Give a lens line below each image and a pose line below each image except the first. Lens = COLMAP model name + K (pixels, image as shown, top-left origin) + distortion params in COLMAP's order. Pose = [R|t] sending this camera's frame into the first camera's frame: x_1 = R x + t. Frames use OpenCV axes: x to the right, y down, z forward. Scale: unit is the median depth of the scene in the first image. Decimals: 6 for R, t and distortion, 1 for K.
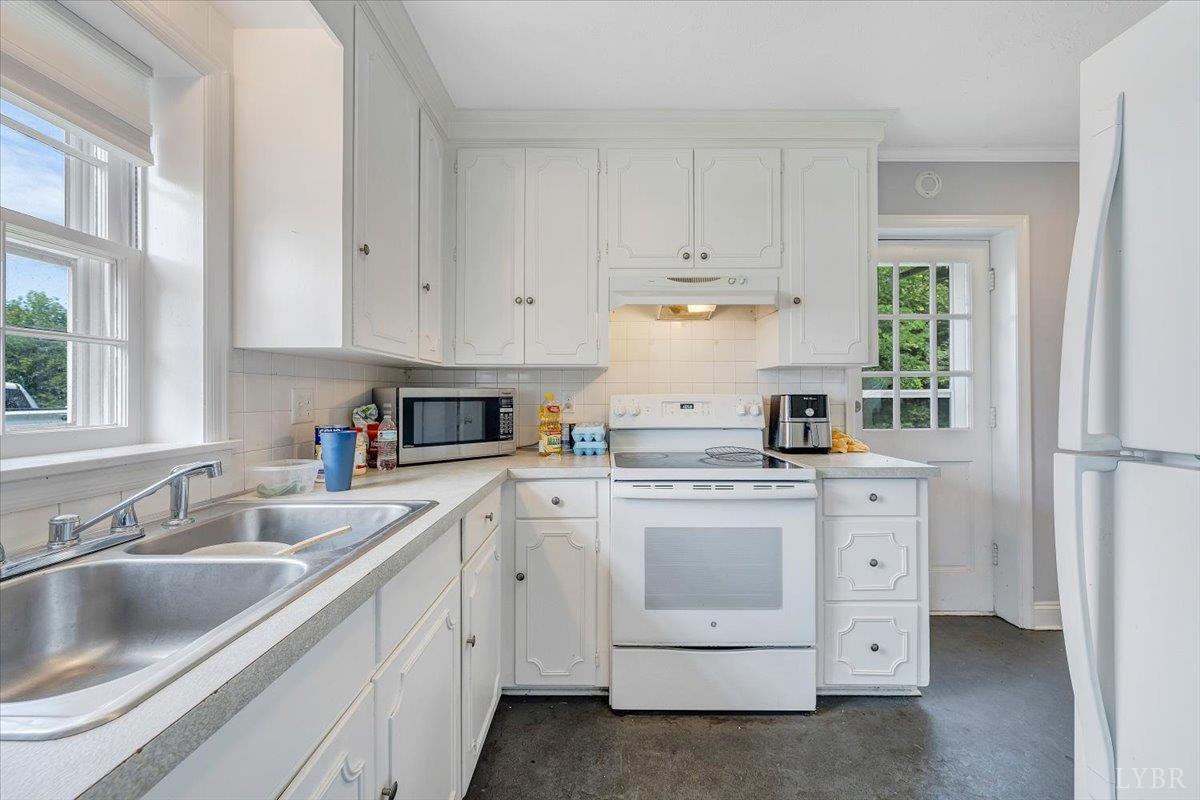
lens RADIAL K [[468.3, 0, 601.9], [0, 468.3, 395.0], [0, 0, 1]] dist [0.000188, 0.000049]
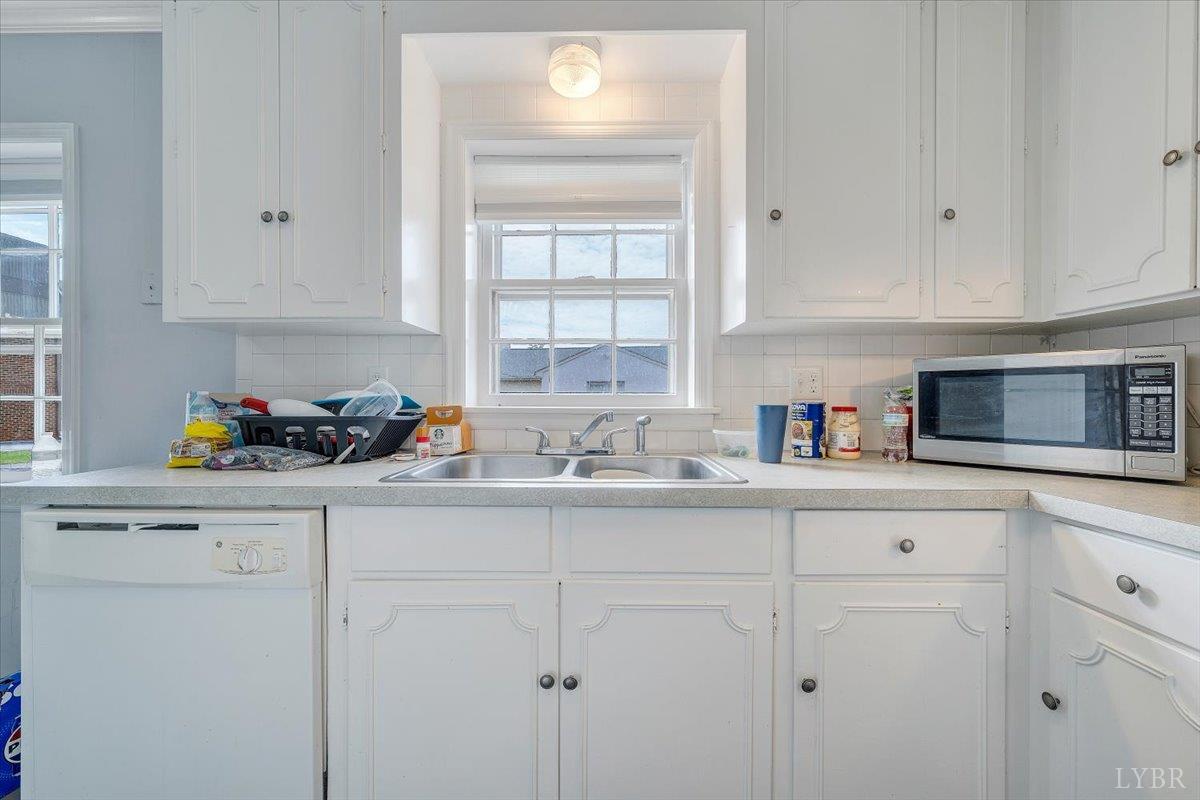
lens RADIAL K [[468.3, 0, 600.9], [0, 468.3, 398.6], [0, 0, 1]] dist [0.000188, 0.000049]
pose [[-0.003014, 0.010847, -0.999937, 0.340628], [0.001674, 0.999940, 0.010842, 0.039266], [0.999994, -0.001642, -0.003032, 0.470612]]
